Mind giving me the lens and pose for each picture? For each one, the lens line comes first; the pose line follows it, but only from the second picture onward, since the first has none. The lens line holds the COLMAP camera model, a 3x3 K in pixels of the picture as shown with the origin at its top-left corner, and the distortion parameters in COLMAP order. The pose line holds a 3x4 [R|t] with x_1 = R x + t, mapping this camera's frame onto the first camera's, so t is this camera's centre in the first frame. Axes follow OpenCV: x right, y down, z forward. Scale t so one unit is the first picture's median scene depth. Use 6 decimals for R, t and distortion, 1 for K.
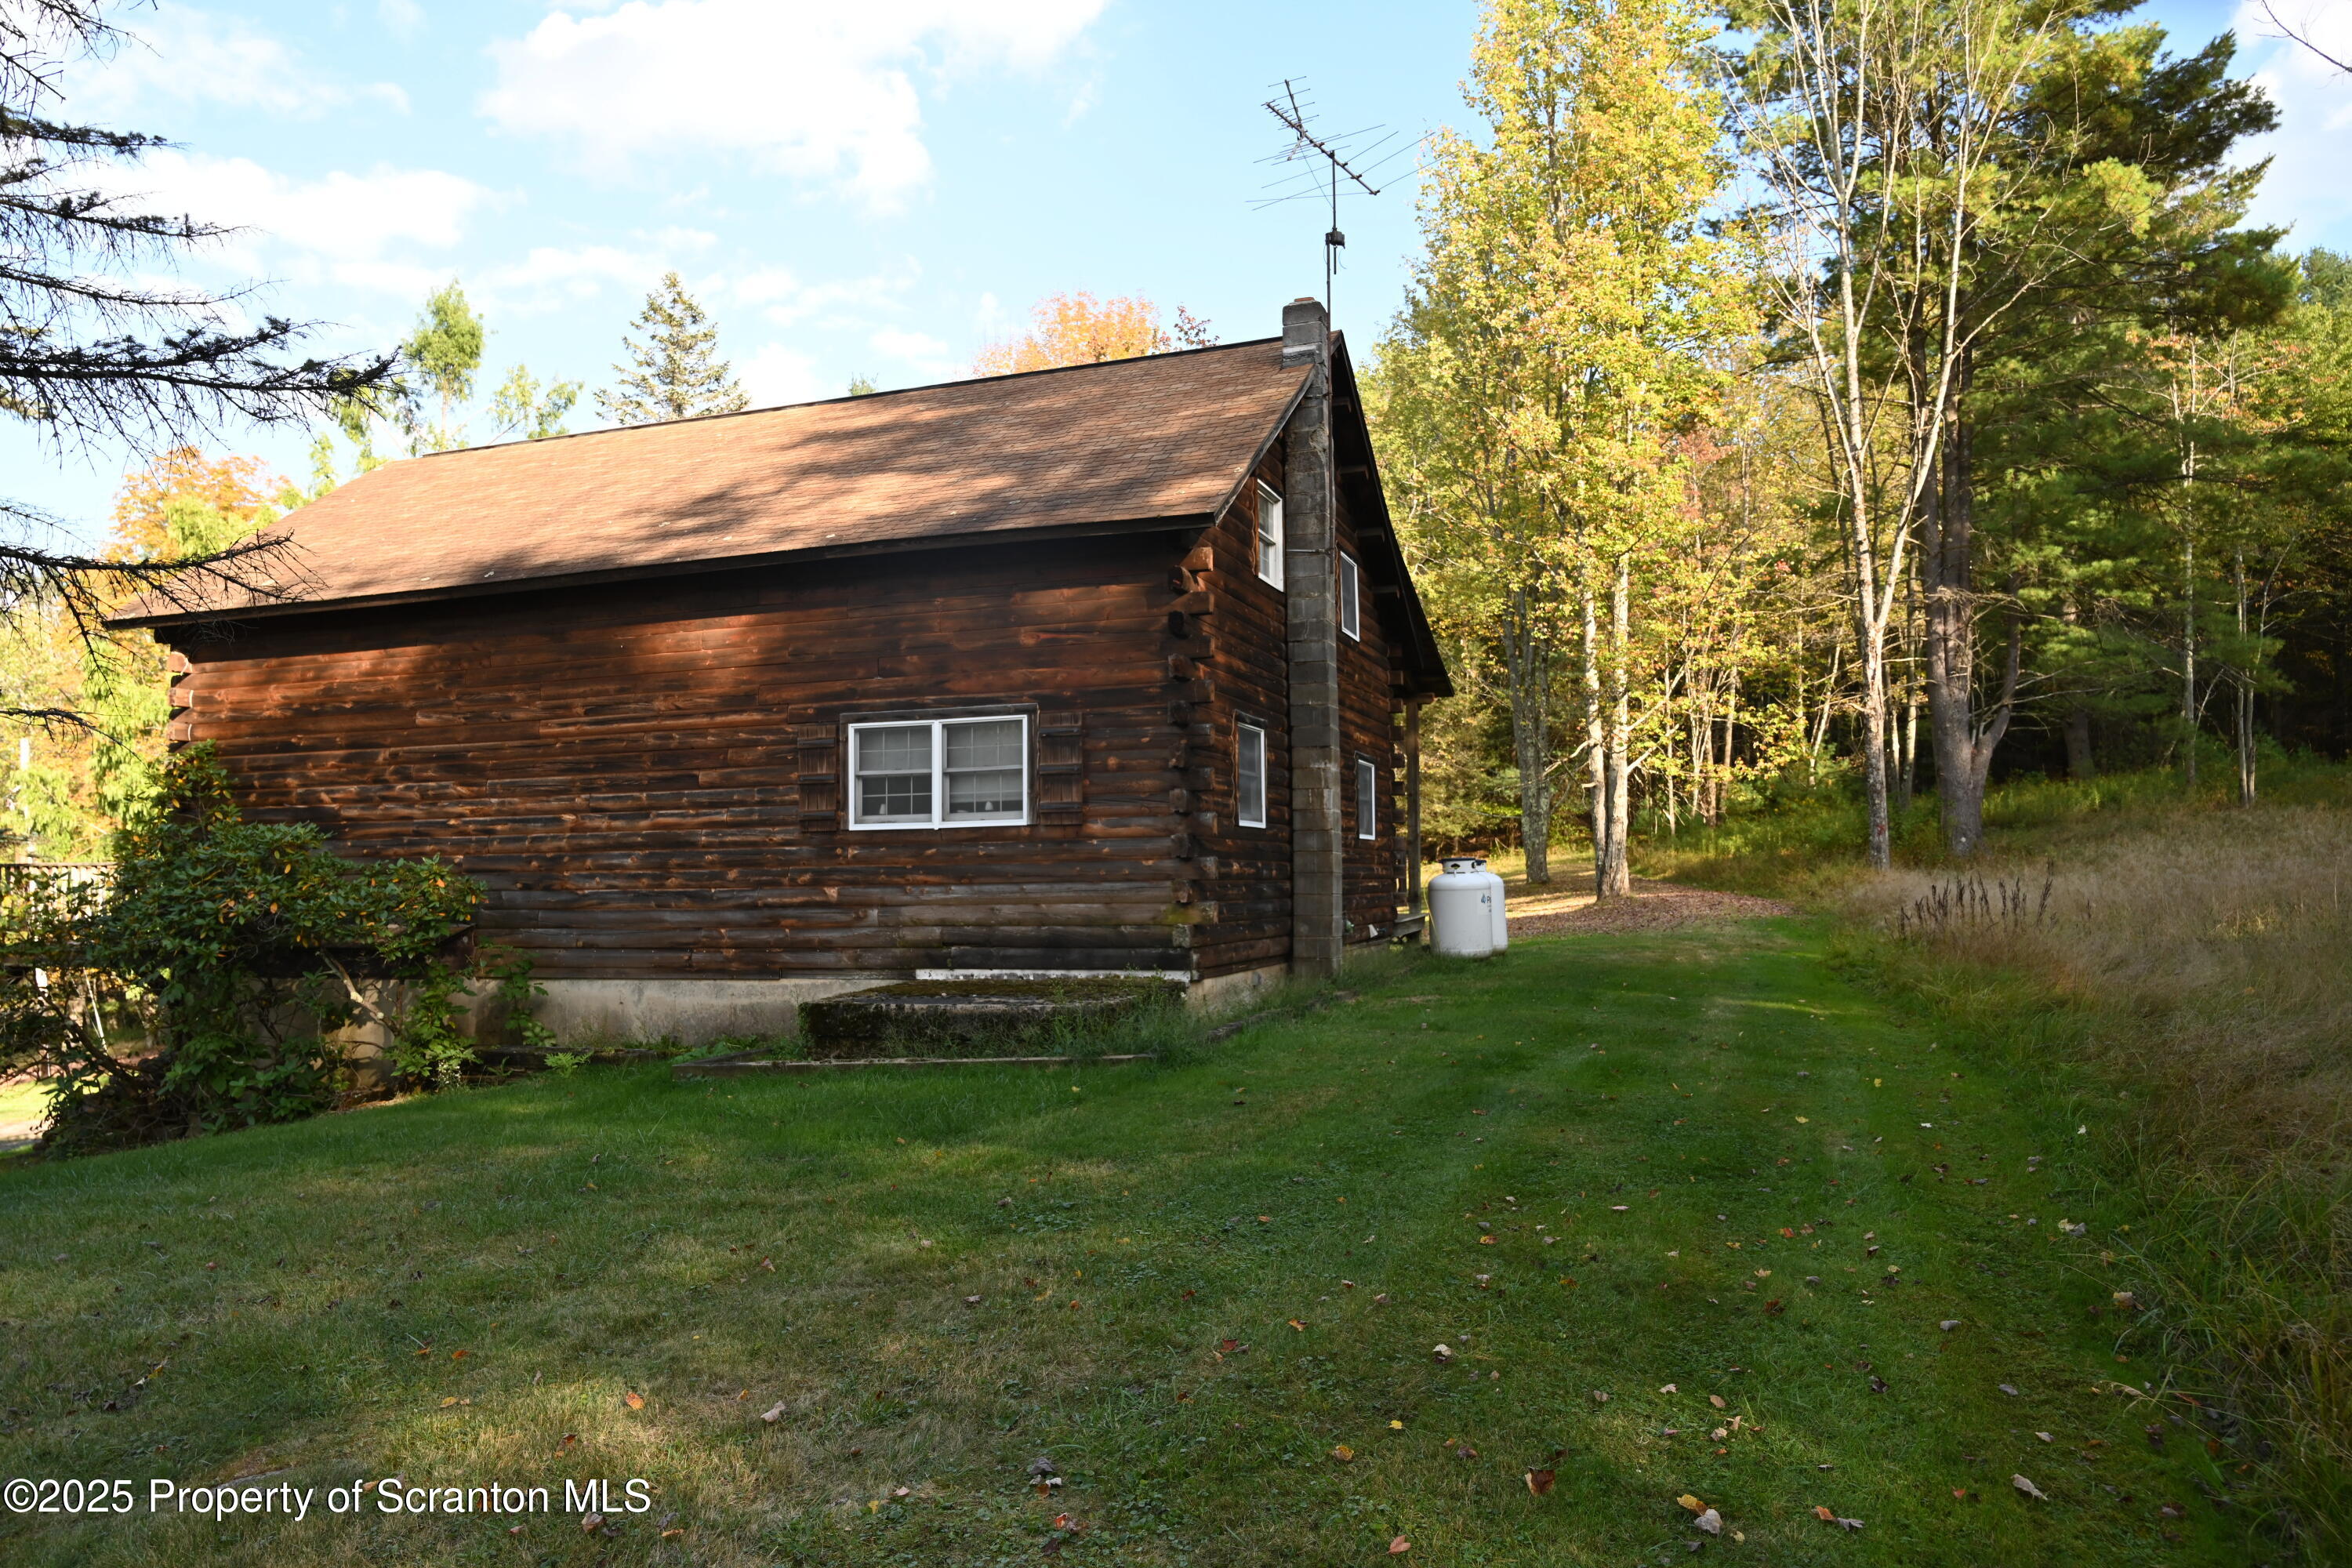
lens RADIAL K [[1565.4, 0, 1182.8], [0, 1565.4, 779.6], [0, 0, 1]] dist [-0.007326, -0.001532]
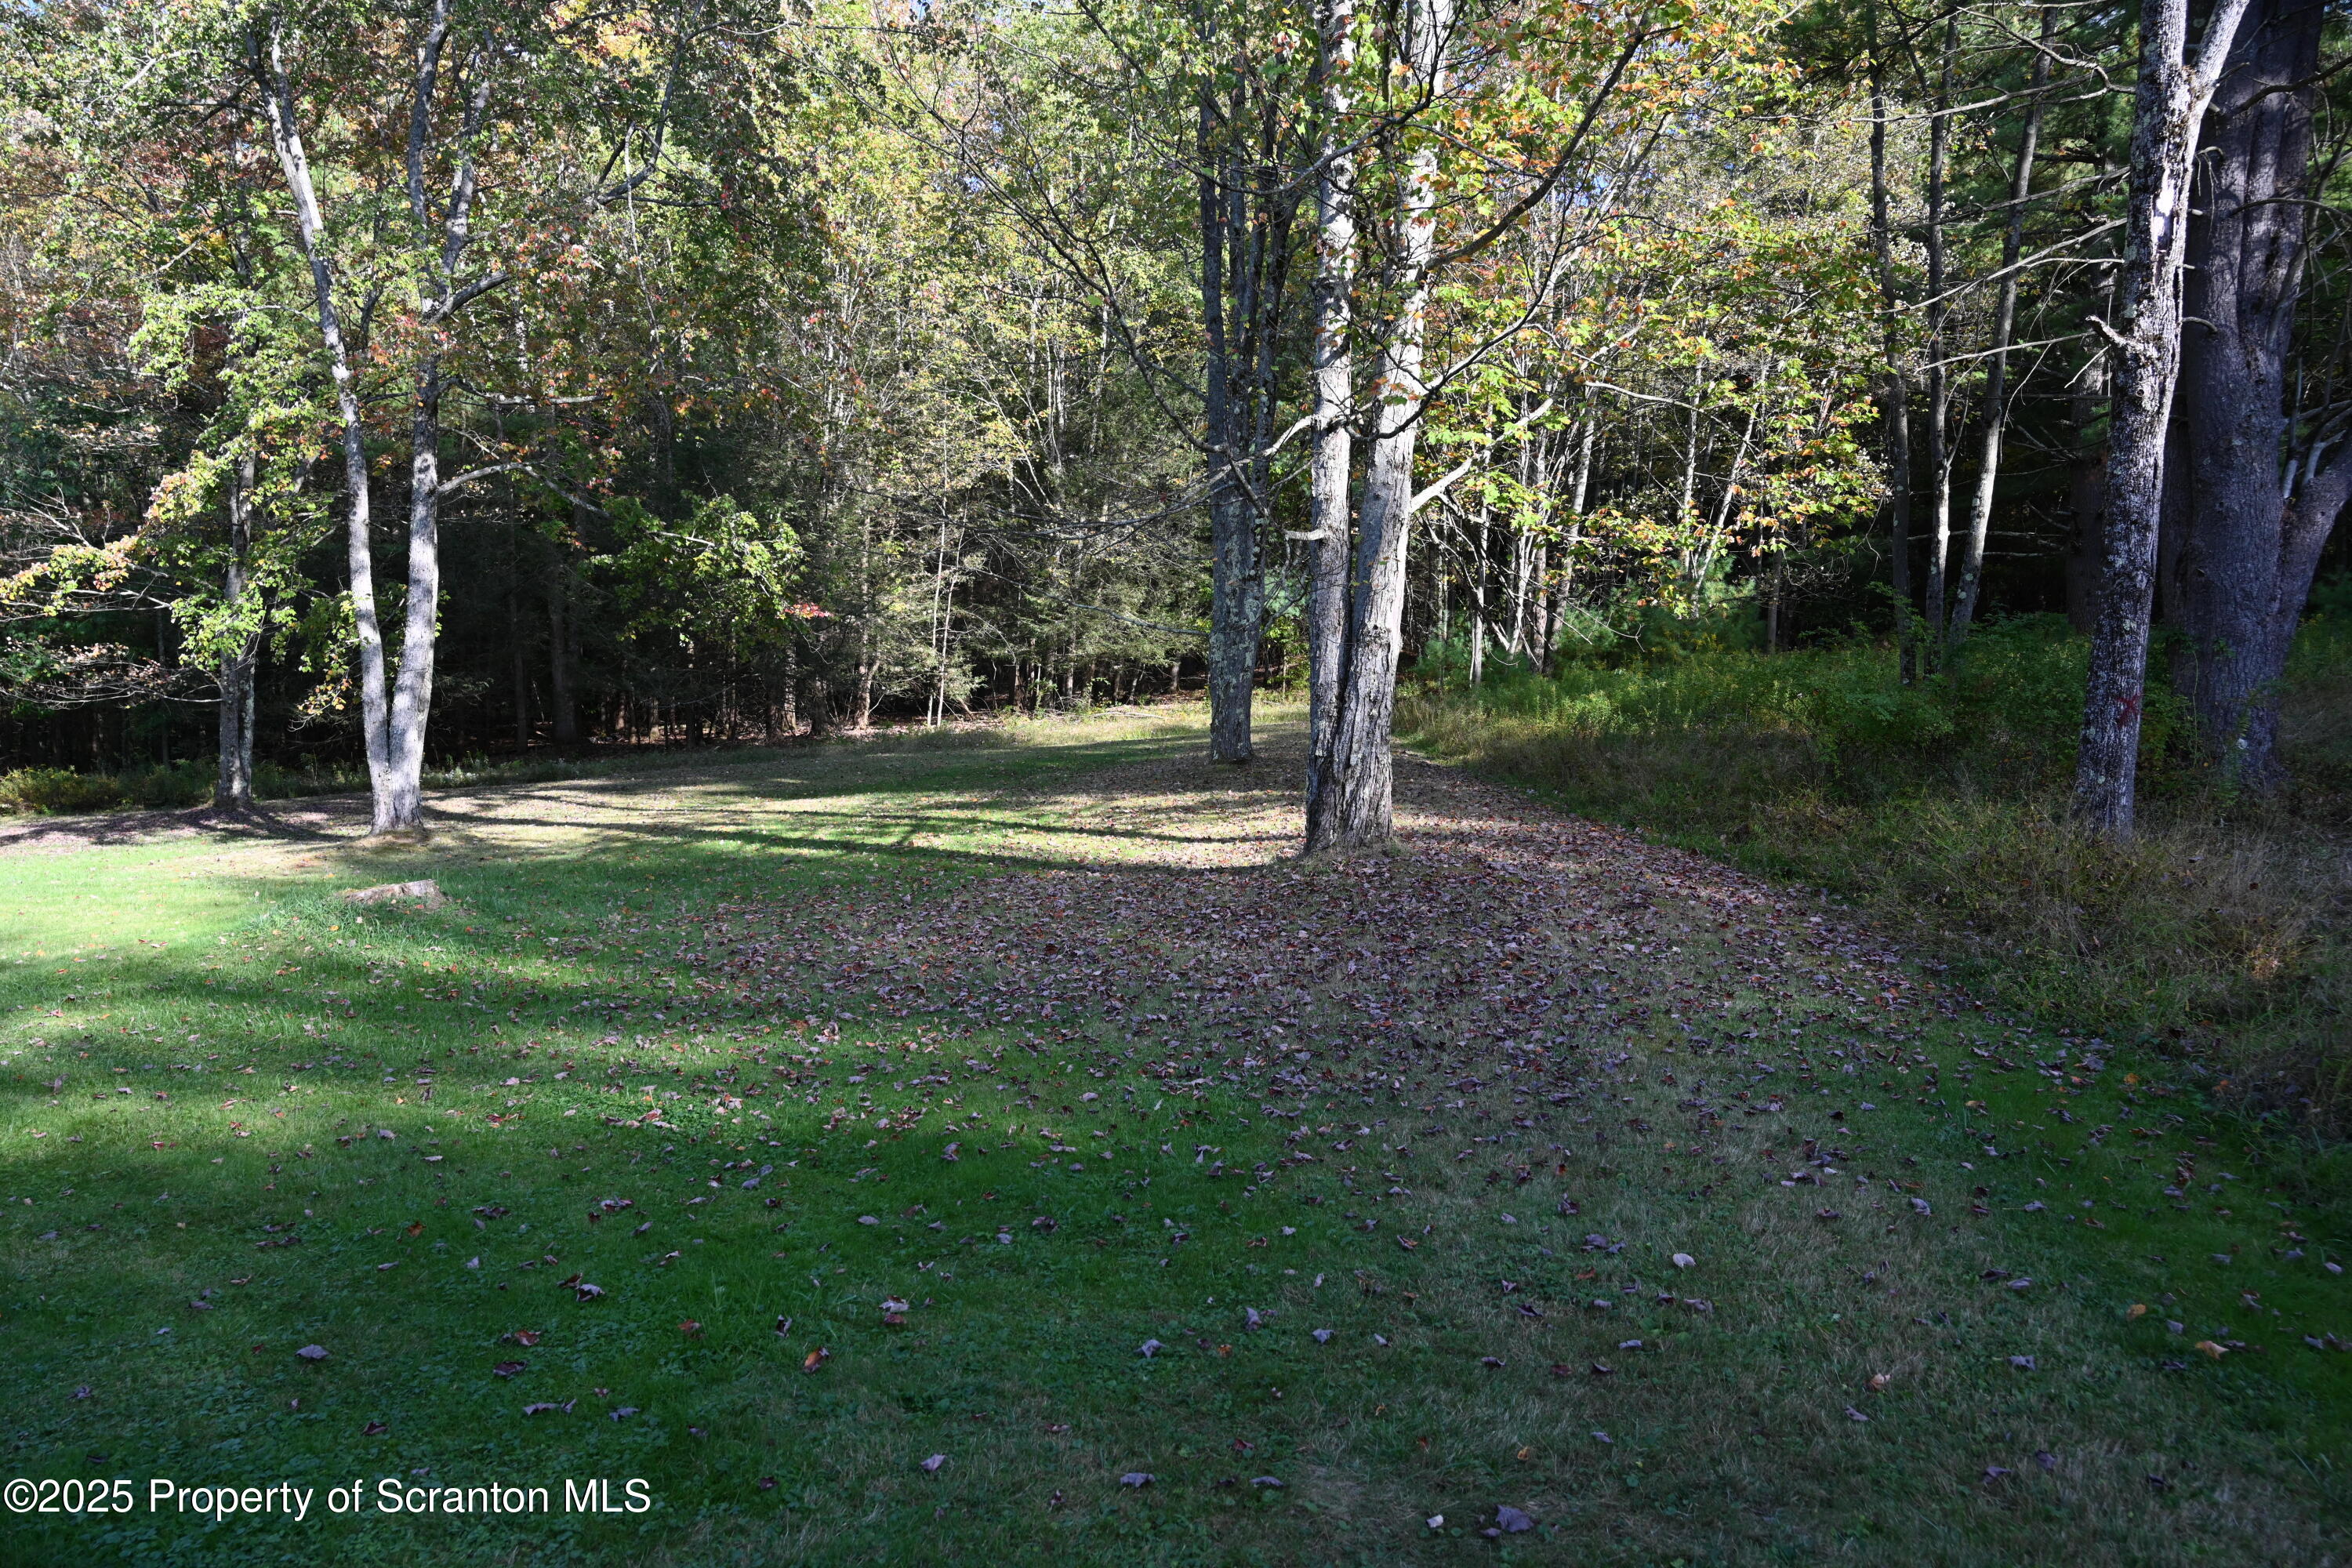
lens RADIAL K [[1565.4, 0, 1182.8], [0, 1565.4, 779.6], [0, 0, 1]] dist [-0.007326, -0.001532]
pose [[0.988355, 0.047661, 0.144511, 0.140030], [-0.063972, 0.991825, 0.110412, 0.016441], [-0.138068, -0.118371, 0.983324, 0.494373]]
